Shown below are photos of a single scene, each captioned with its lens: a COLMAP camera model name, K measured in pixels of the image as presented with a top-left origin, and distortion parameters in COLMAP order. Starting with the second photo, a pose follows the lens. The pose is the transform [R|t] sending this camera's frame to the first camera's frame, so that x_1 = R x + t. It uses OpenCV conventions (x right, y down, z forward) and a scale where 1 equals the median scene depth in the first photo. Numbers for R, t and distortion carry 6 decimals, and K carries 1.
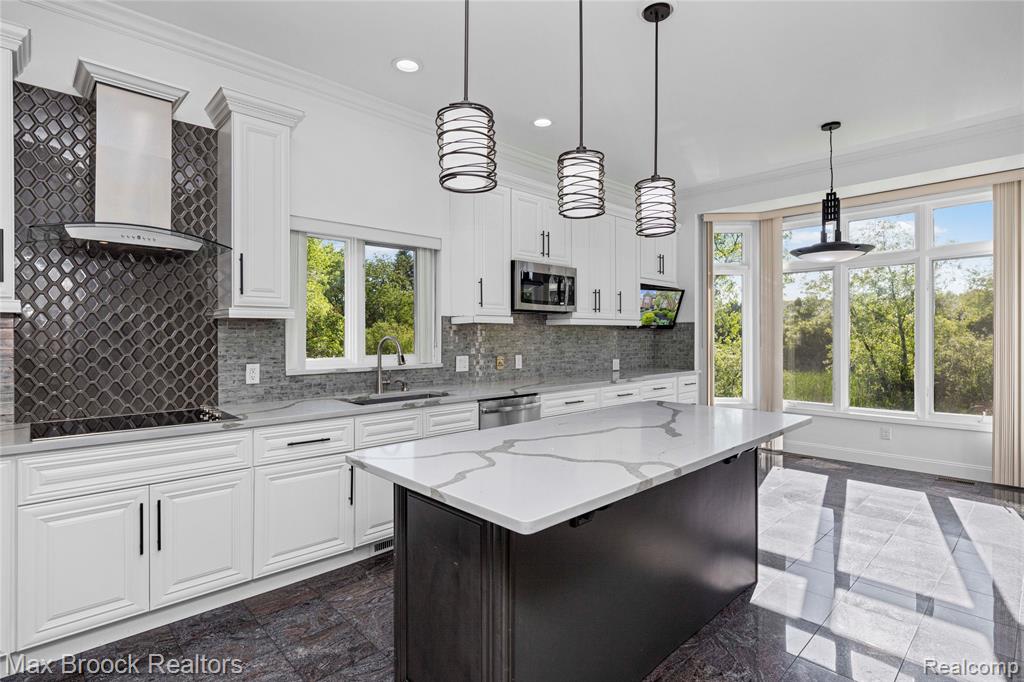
lens RADIAL K [[512.8, 0, 512.2], [0, 512.8, 338.6], [0, 0, 1]] dist [0.000528, -0.000041]
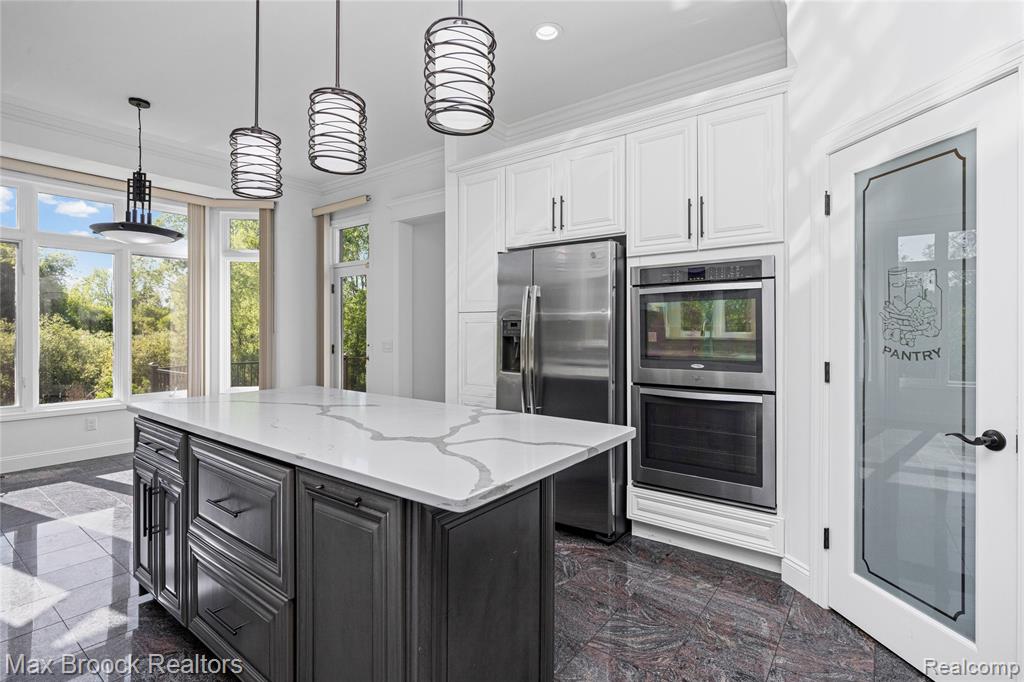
lens RADIAL K [[481.5, 0, 498.2], [0, 481.5, 329.8], [0, 0, 1]] dist [0.002680, -0.000187]
pose [[-0.140297, 0.006180, 0.990090, -0.382109], [0.009554, 0.999942, -0.004888, 0.022735], [-0.990063, 0.008774, -0.140348, 0.470479]]
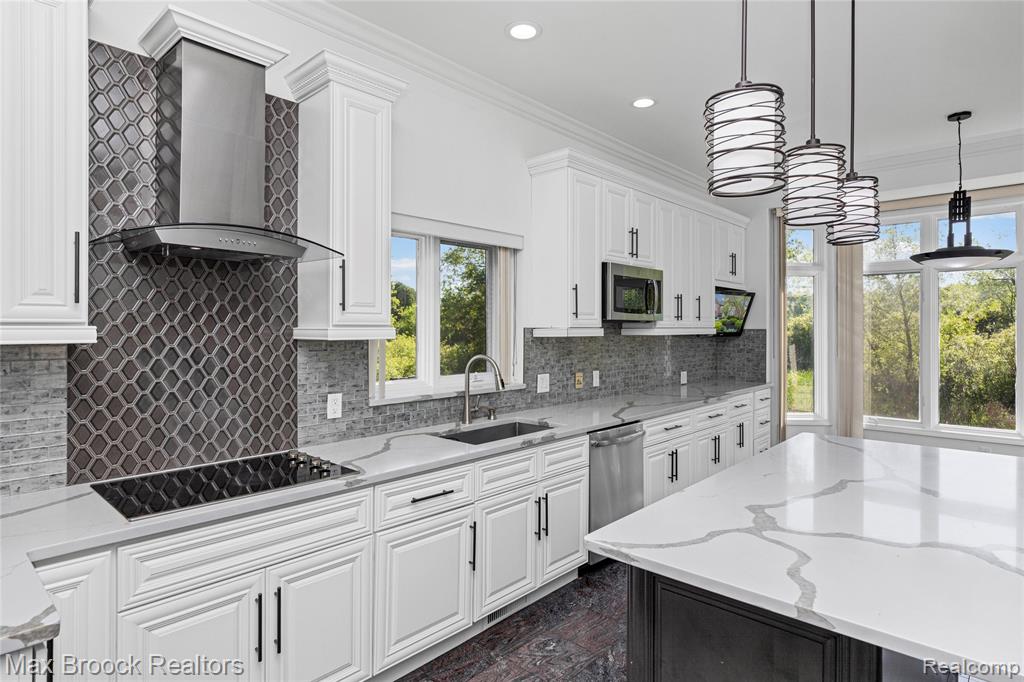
lens RADIAL K [[562.3, 0, 512.2], [0, 562.3, 330.2], [0, 0, 1]] dist [-0.001367, -0.000398]
pose [[0.997819, 0.002362, 0.065969, -0.226886], [-0.002038, 0.999986, -0.004970, -0.036869], [-0.065980, 0.004825, 0.997809, 0.080027]]
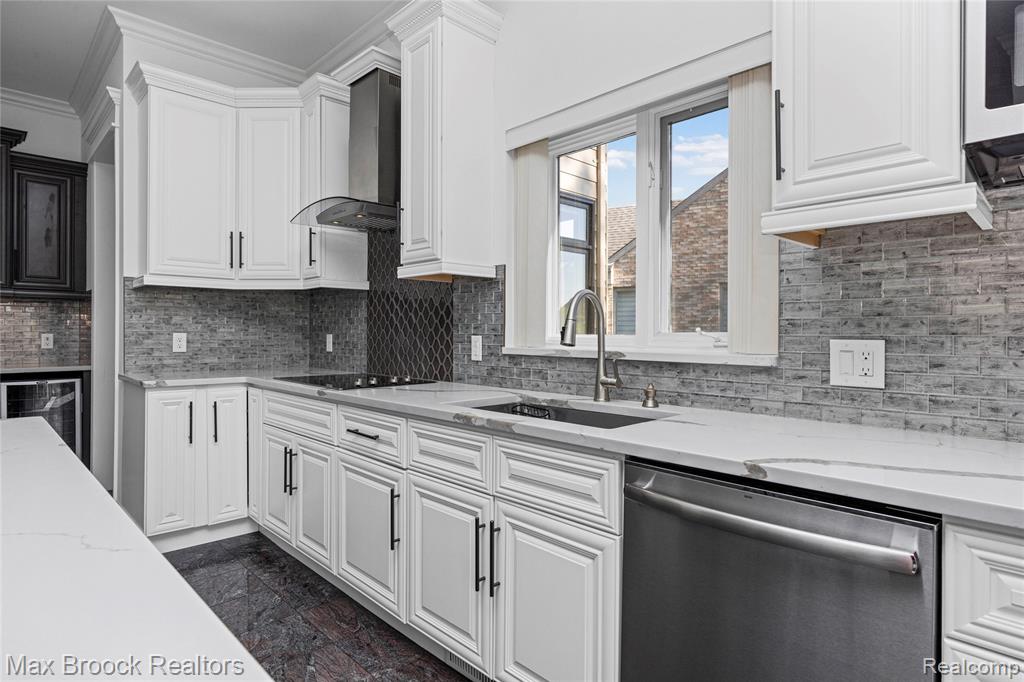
lens RADIAL K [[562.3, 0, 512.2], [0, 562.3, 330.2], [0, 0, 1]] dist [-0.001367, -0.000398]
pose [[0.002775, -0.001831, -0.999994, 0.290619], [-0.009499, 0.999953, -0.001857, 0.033173], [0.999951, 0.009504, 0.002757, 0.834455]]
